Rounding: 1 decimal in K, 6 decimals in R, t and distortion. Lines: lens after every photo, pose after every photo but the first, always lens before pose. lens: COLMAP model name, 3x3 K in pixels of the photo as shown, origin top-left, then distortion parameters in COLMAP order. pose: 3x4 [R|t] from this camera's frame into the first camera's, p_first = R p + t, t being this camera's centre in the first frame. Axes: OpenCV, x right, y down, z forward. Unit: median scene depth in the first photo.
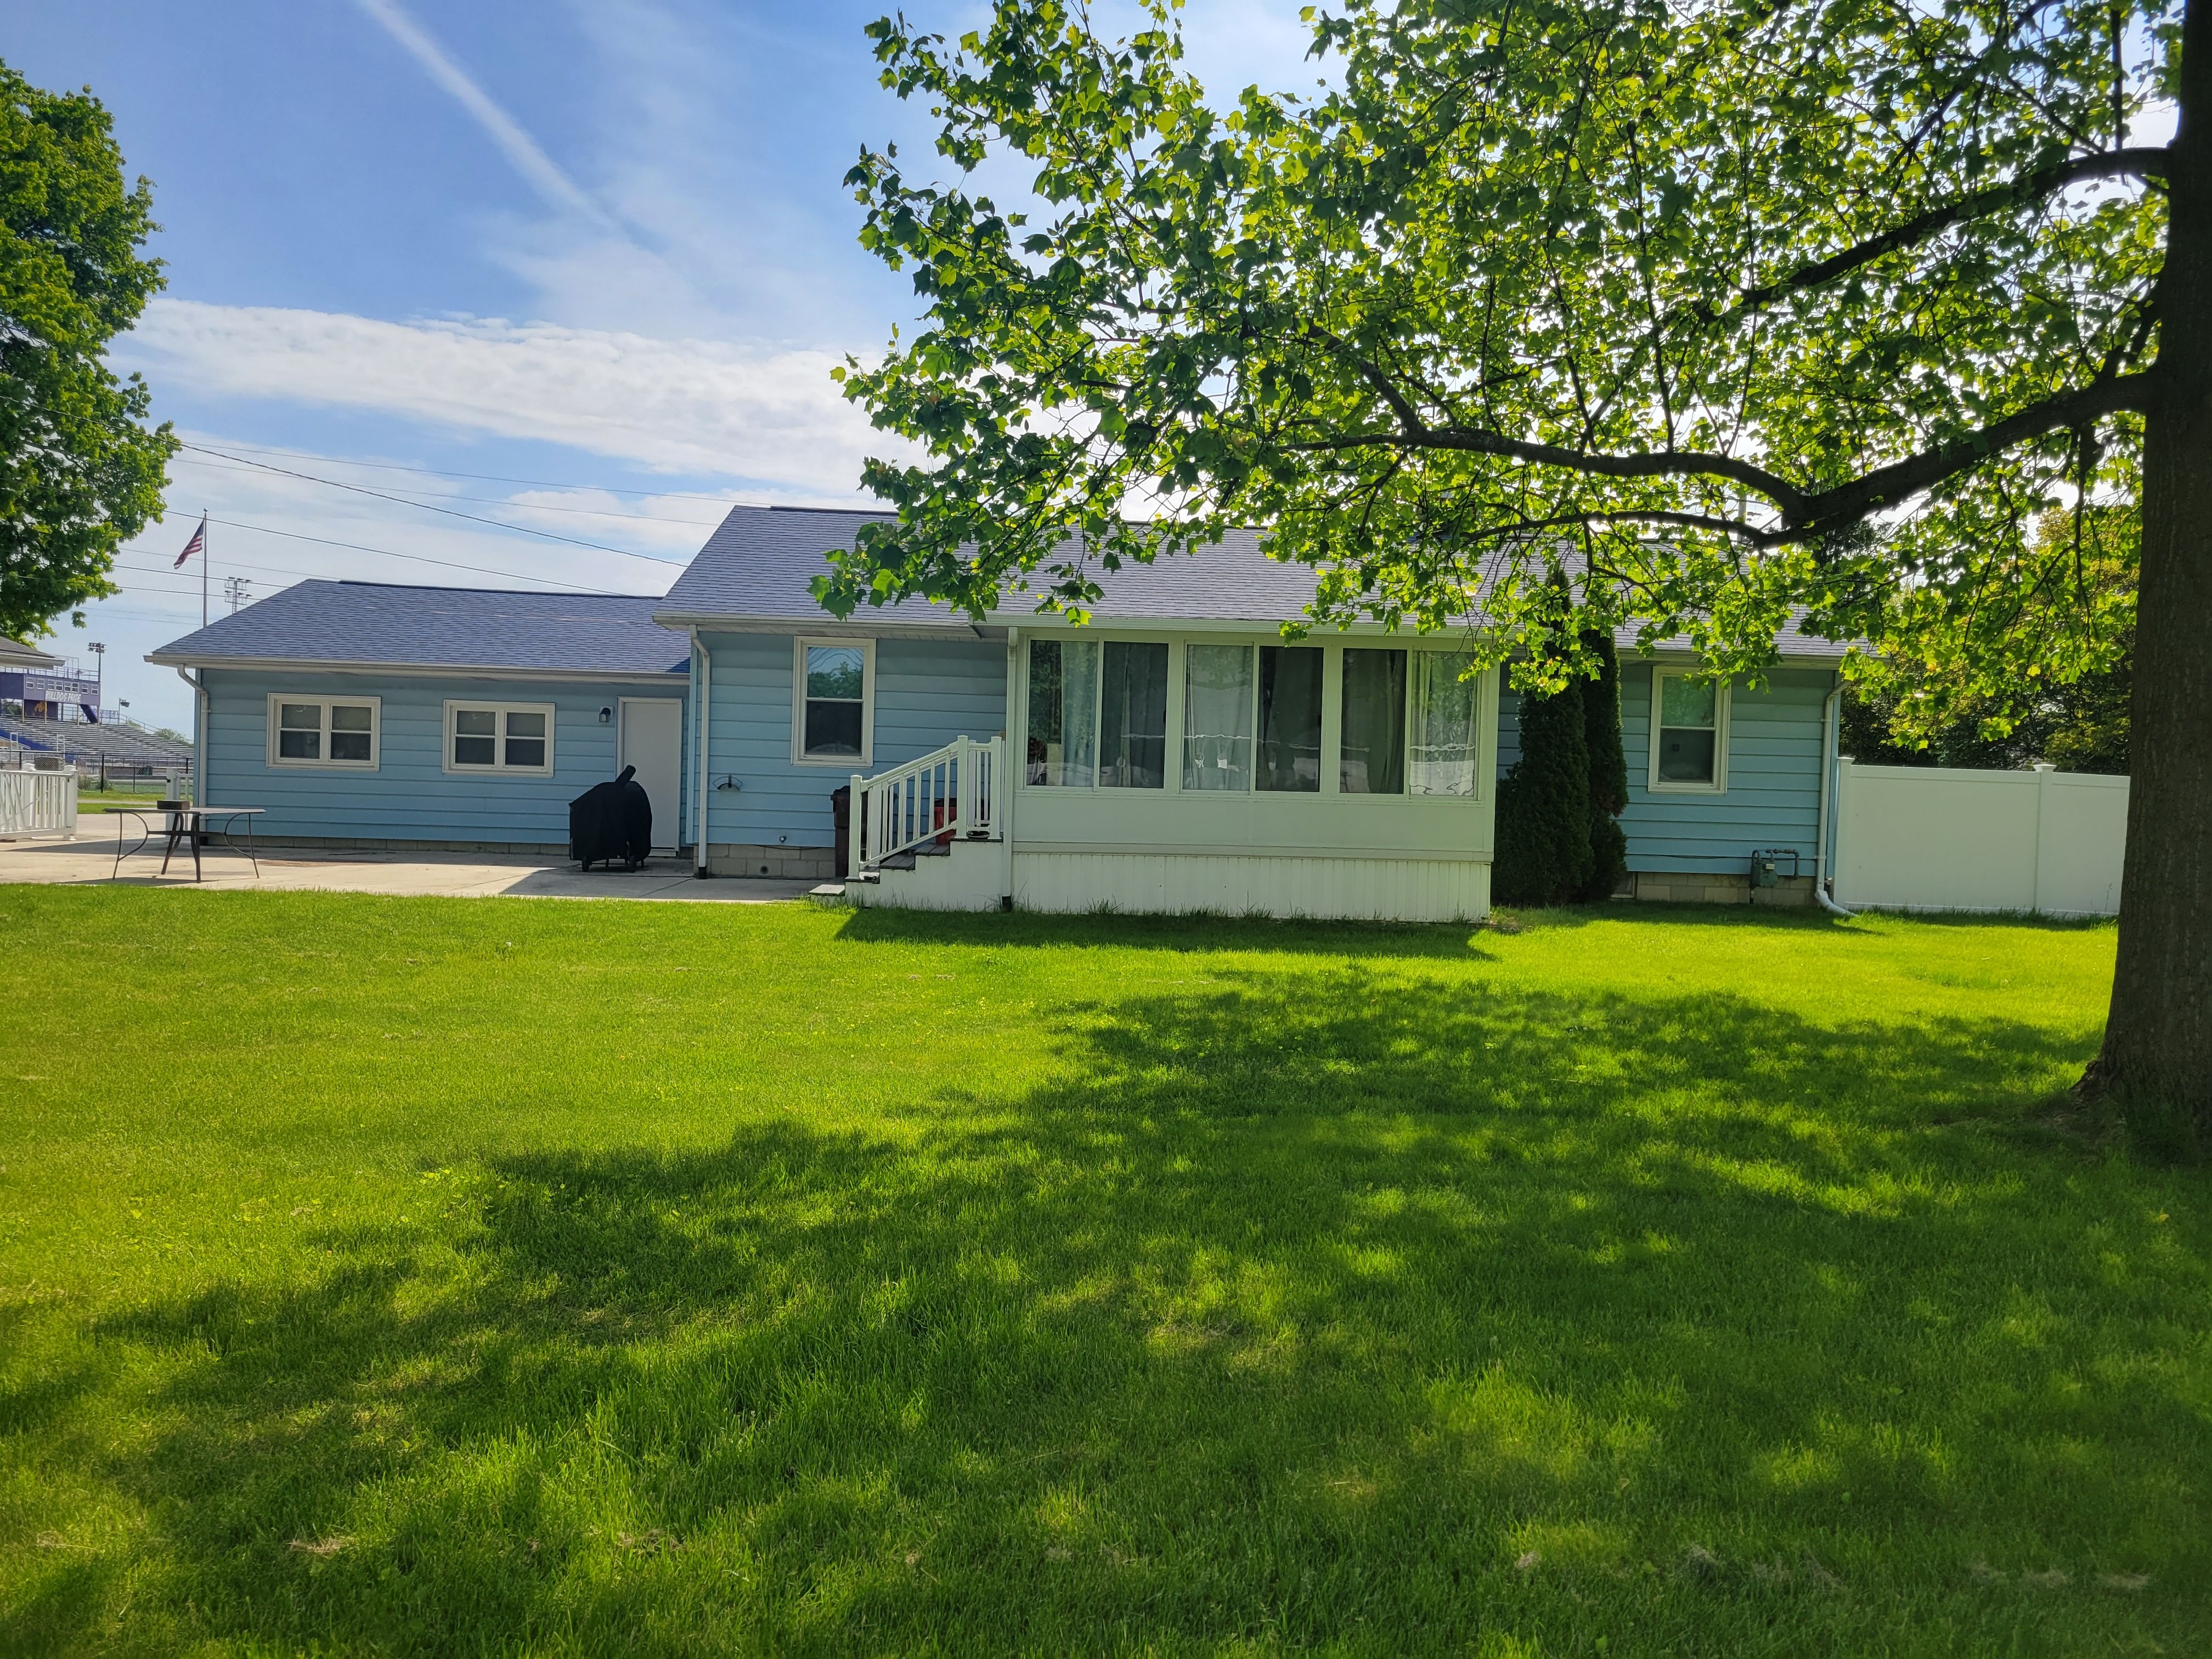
lens RADIAL K [[1678.6, 0, 1106.0], [0, 1678.6, 829.5], [0, 0, 1]] dist [0.052151, 0.002763]
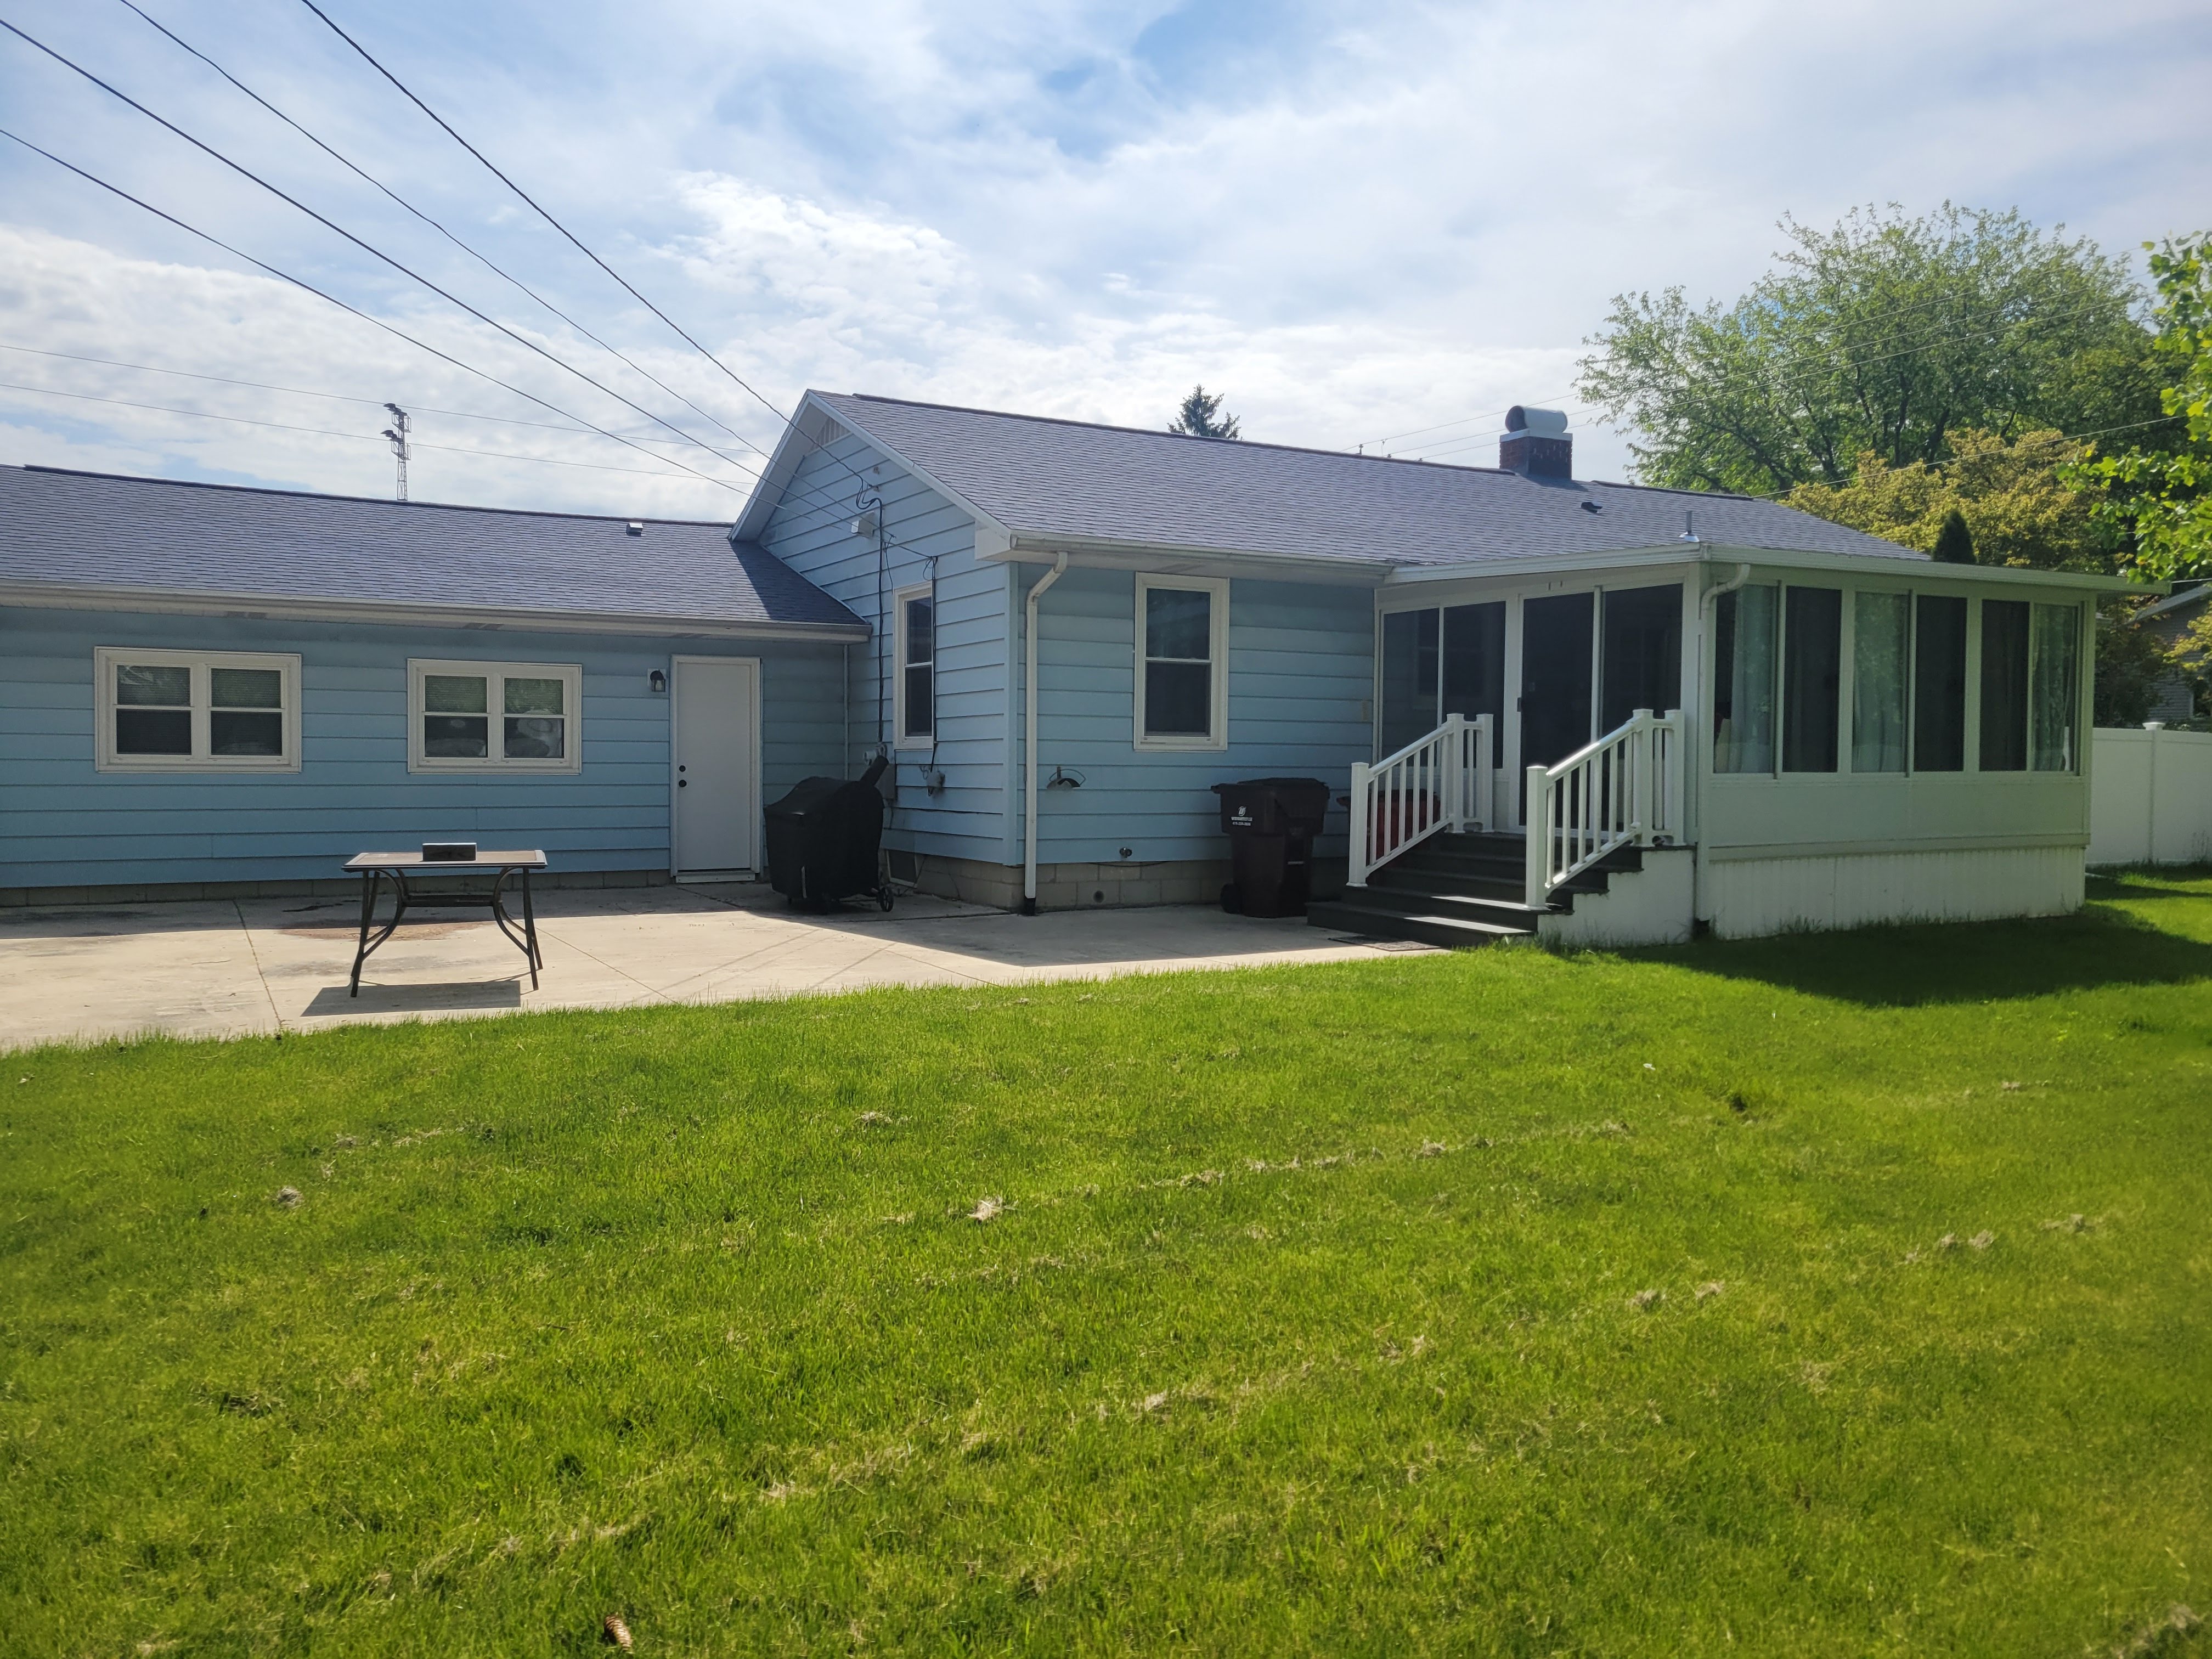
lens RADIAL K [[1678.6, 0, 1106.0], [0, 1678.6, 829.5], [0, 0, 1]] dist [0.052151, 0.002763]
pose [[0.894249, -0.044871, 0.445315, -0.442920], [0.032714, 0.998853, 0.034953, -0.025448], [-0.446372, -0.016689, 0.894692, 0.301906]]
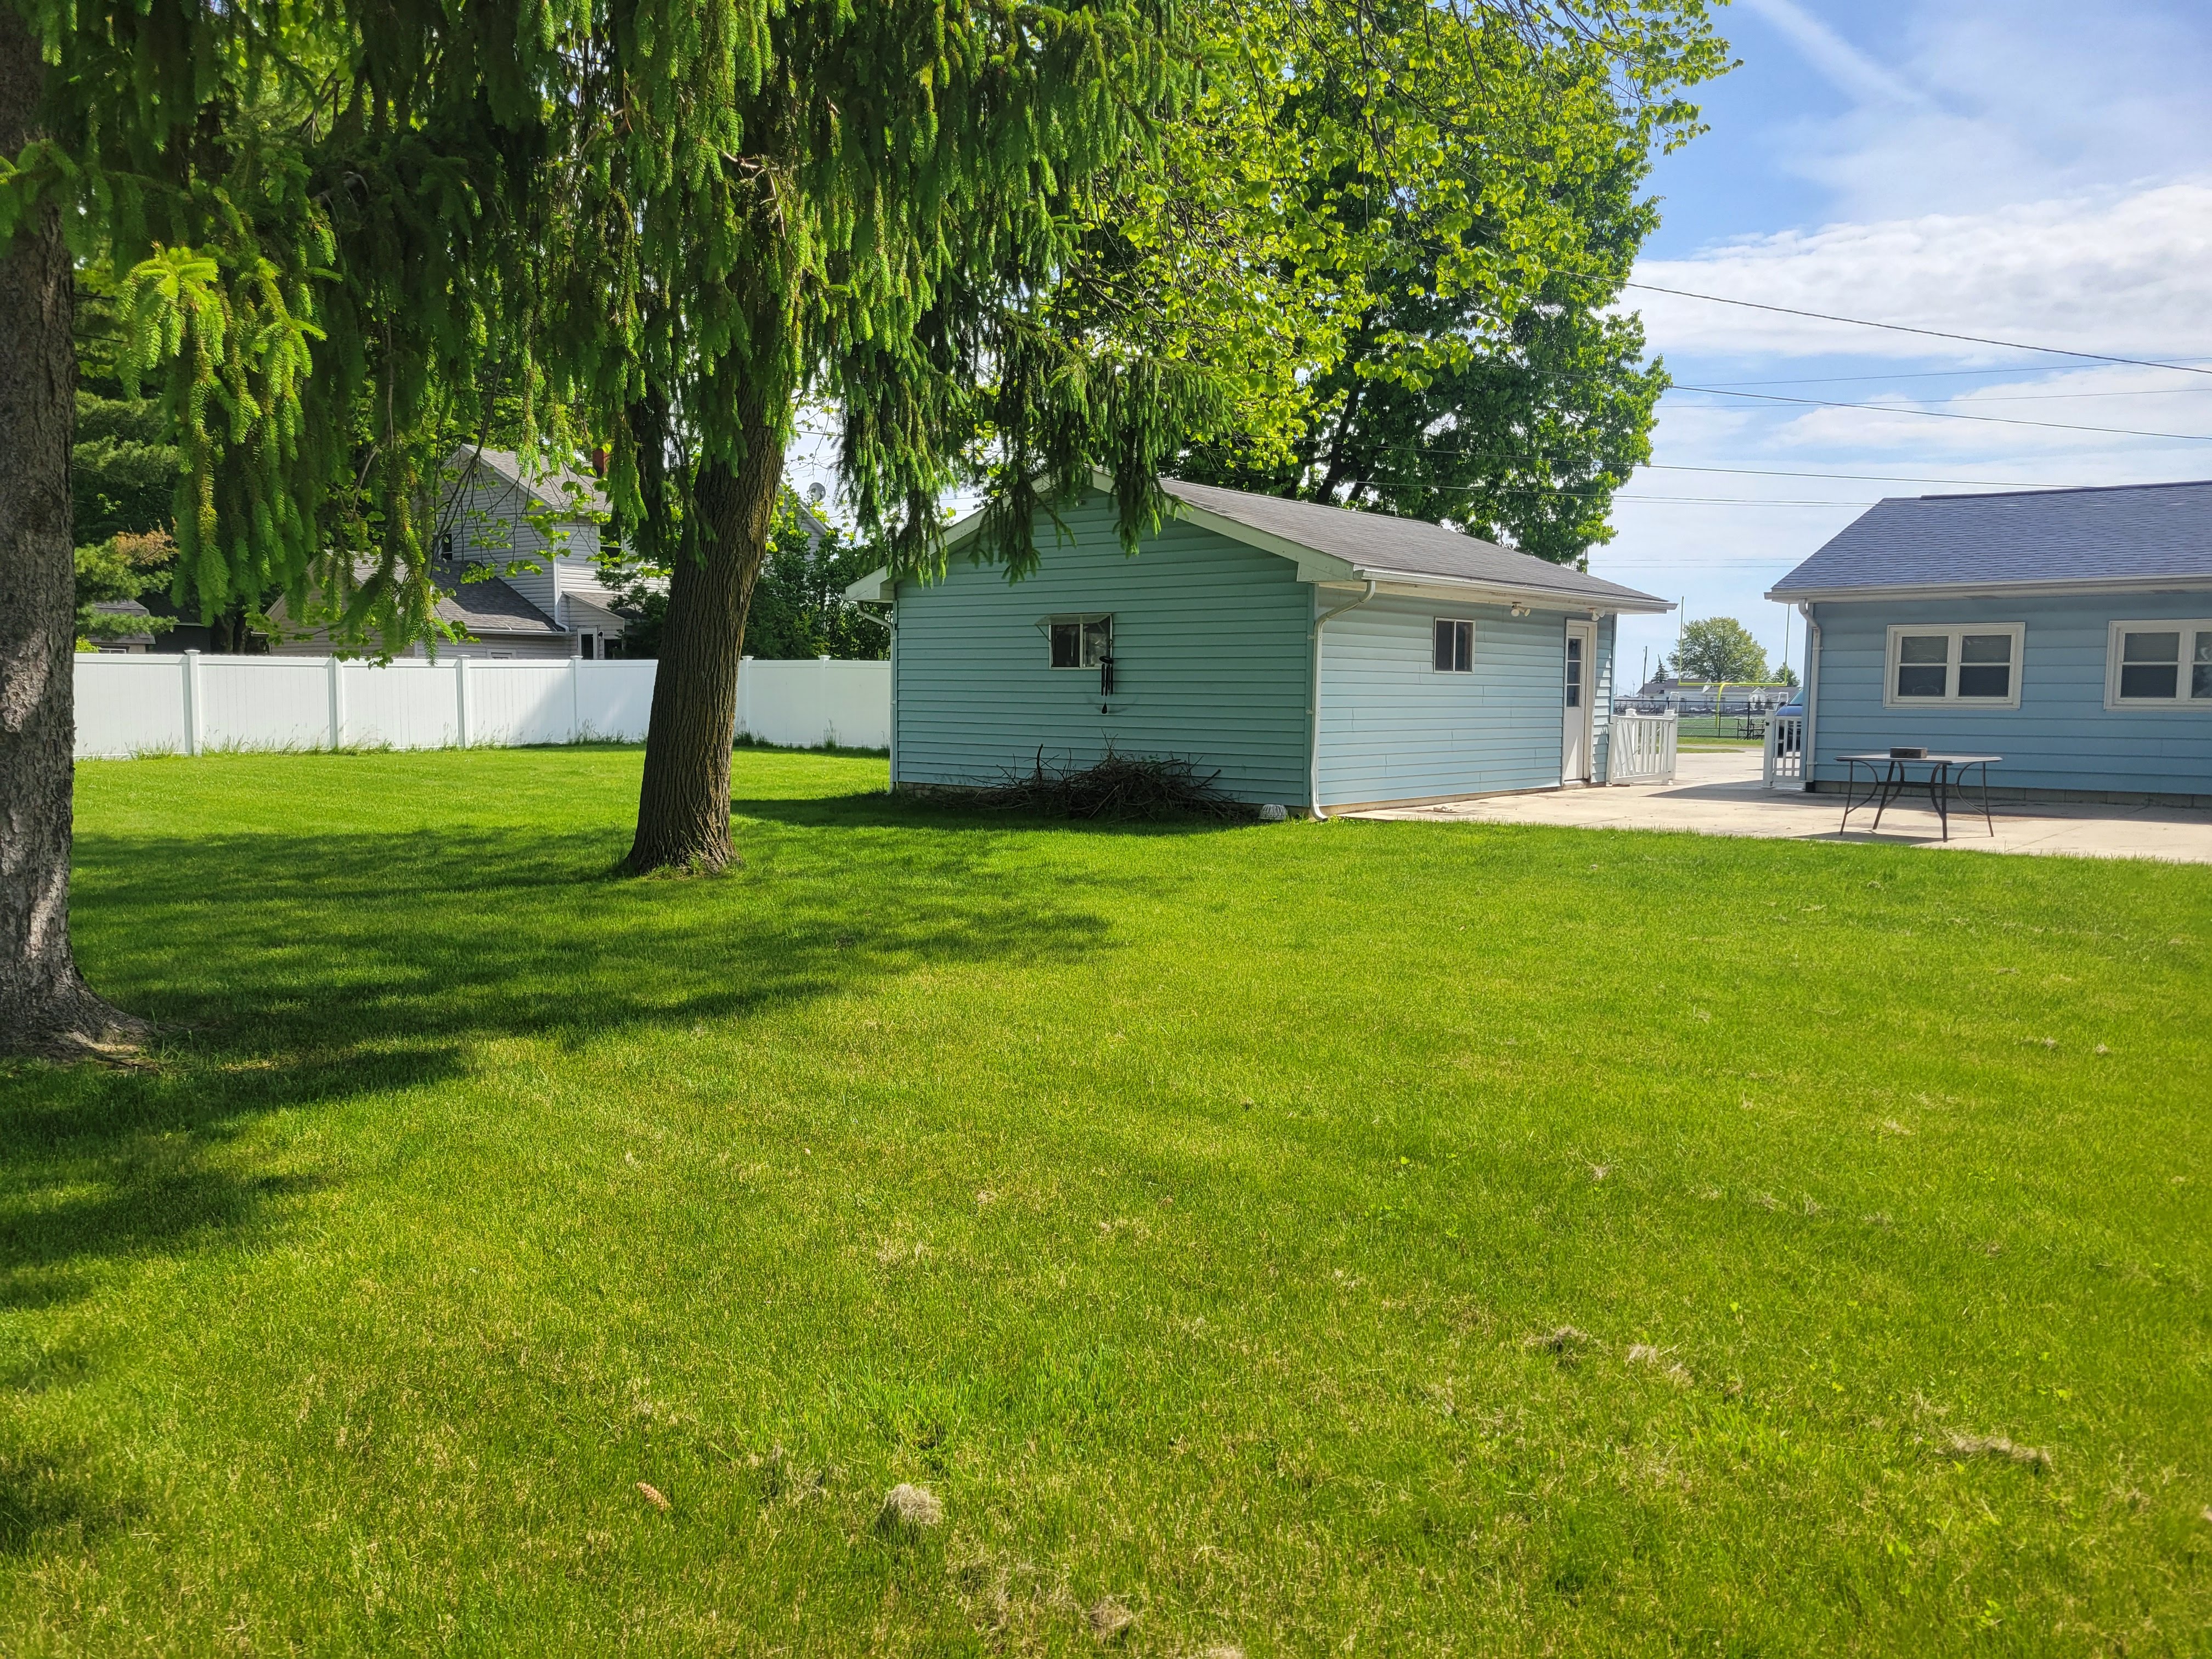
lens RADIAL K [[1678.6, 0, 1106.0], [0, 1678.6, 829.5], [0, 0, 1]] dist [0.052151, 0.002763]
pose [[0.758059, 0.028821, -0.651549, -0.215533], [-0.002374, 0.999138, 0.041435, -0.008222], [0.652182, -0.029863, 0.757474, 0.043600]]
